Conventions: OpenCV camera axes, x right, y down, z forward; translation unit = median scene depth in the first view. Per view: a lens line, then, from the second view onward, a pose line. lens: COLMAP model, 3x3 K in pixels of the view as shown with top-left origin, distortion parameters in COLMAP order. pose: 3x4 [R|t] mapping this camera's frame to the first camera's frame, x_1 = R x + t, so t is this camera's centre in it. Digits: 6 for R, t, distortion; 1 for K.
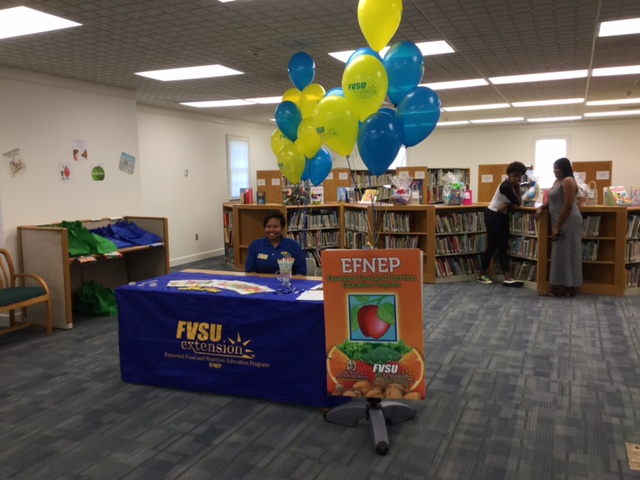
lens RADIAL K [[575.1, 0, 320.0], [0, 575.1, 240.0], [0, 0, 1]] dist [0.125947, -0.245087]
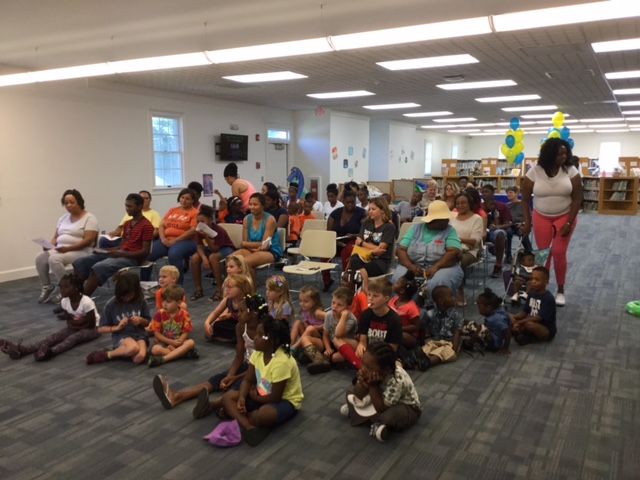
lens RADIAL K [[575.1, 0, 320.0], [0, 575.1, 240.0], [0, 0, 1]] dist [0.125947, -0.245087]
pose [[0.995167, 0.026540, -0.094543, -0.582011], [-0.024759, 0.999494, 0.019961, 0.205637], [0.095025, -0.017523, 0.995321, -1.639746]]
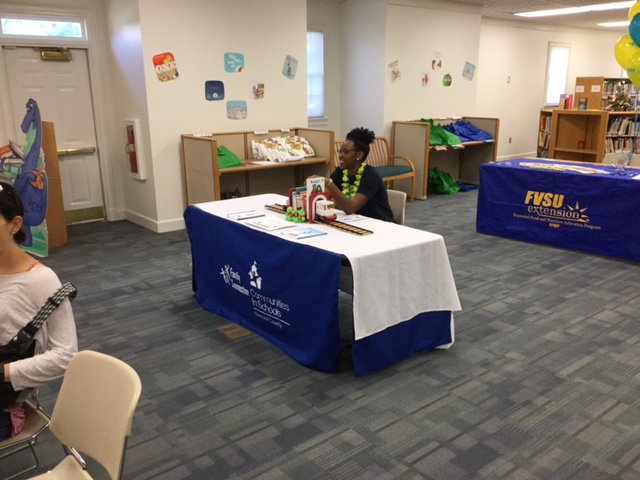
lens RADIAL K [[575.1, 0, 320.0], [0, 575.1, 240.0], [0, 0, 1]] dist [0.125947, -0.245087]
pose [[0.888305, 0.123422, -0.442359, -0.037849], [-0.055770, 0.985073, 0.162850, 0.037017], [0.455855, -0.119990, 0.881929, -0.274604]]
